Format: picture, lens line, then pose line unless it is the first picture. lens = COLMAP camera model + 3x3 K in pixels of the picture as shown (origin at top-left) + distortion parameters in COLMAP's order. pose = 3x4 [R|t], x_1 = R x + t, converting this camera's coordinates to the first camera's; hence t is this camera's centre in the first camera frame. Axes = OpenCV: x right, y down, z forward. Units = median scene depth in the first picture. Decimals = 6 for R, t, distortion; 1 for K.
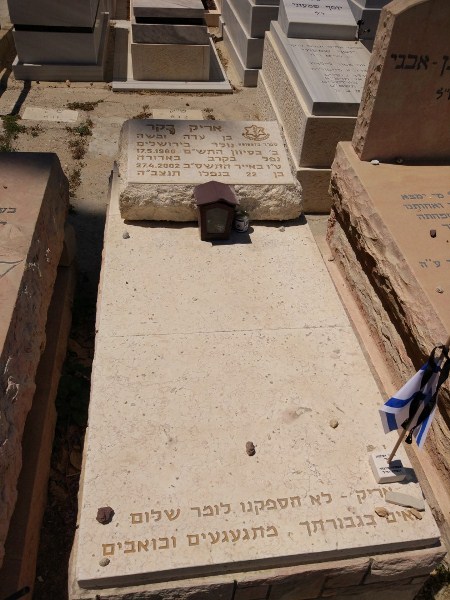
lens RADIAL K [[482.7, 0, 226.6], [0, 482.7, 299.8], [0, 0, 1]] dist [0.009210, -0.002449]
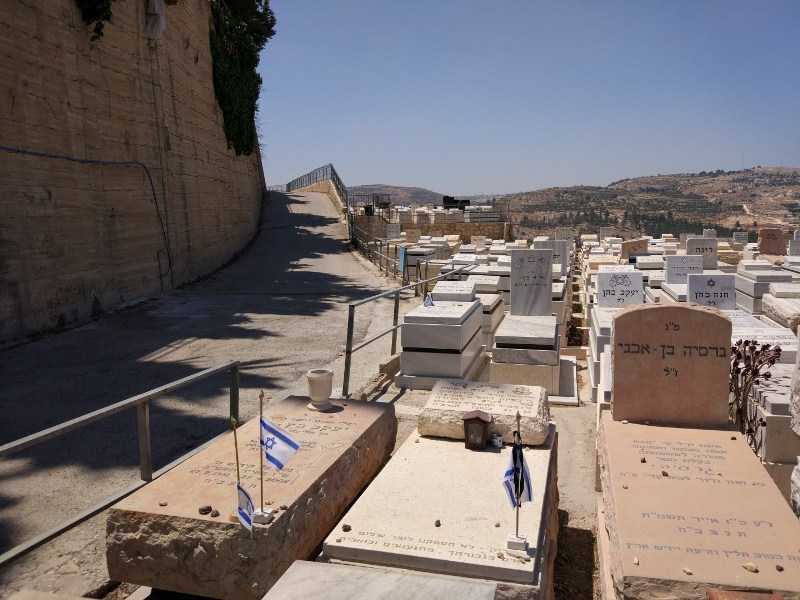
lens RADIAL K [[643.5, 0, 402.5], [0, 643.5, 296.1], [0, 0, 1]] dist [0.009210, -0.002449]
pose [[0.916442, -0.021906, -0.399567, 0.527503], [-0.226038, 0.795611, -0.562058, 0.606834], [0.330213, 0.605411, 0.724180, -0.686996]]
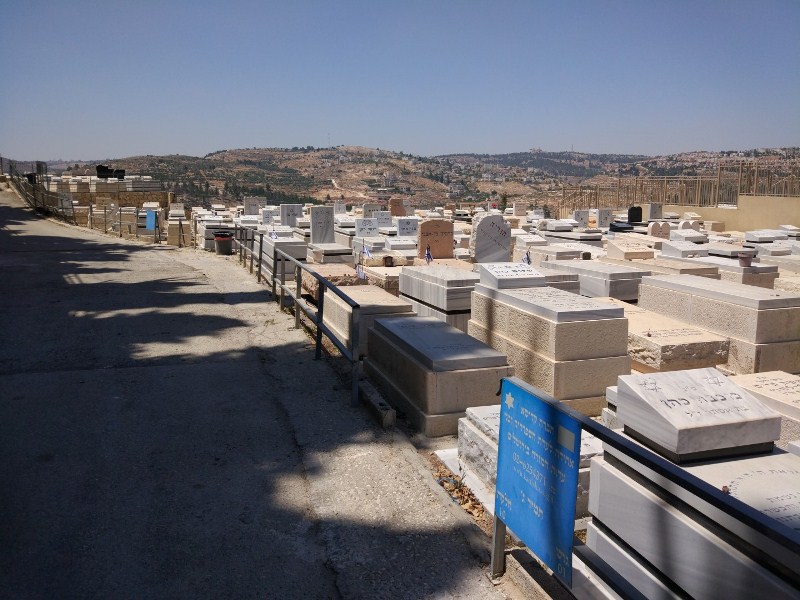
lens RADIAL K [[643.5, 0, 400.2], [0, 643.5, 302.5], [0, 0, 1]] dist [0.009210, -0.002449]
pose [[0.982759, -0.084287, 0.164560, -0.778687], [0.161078, 0.827247, -0.538252, 2.966500], [-0.090764, 0.555480, 0.826562, -3.267955]]
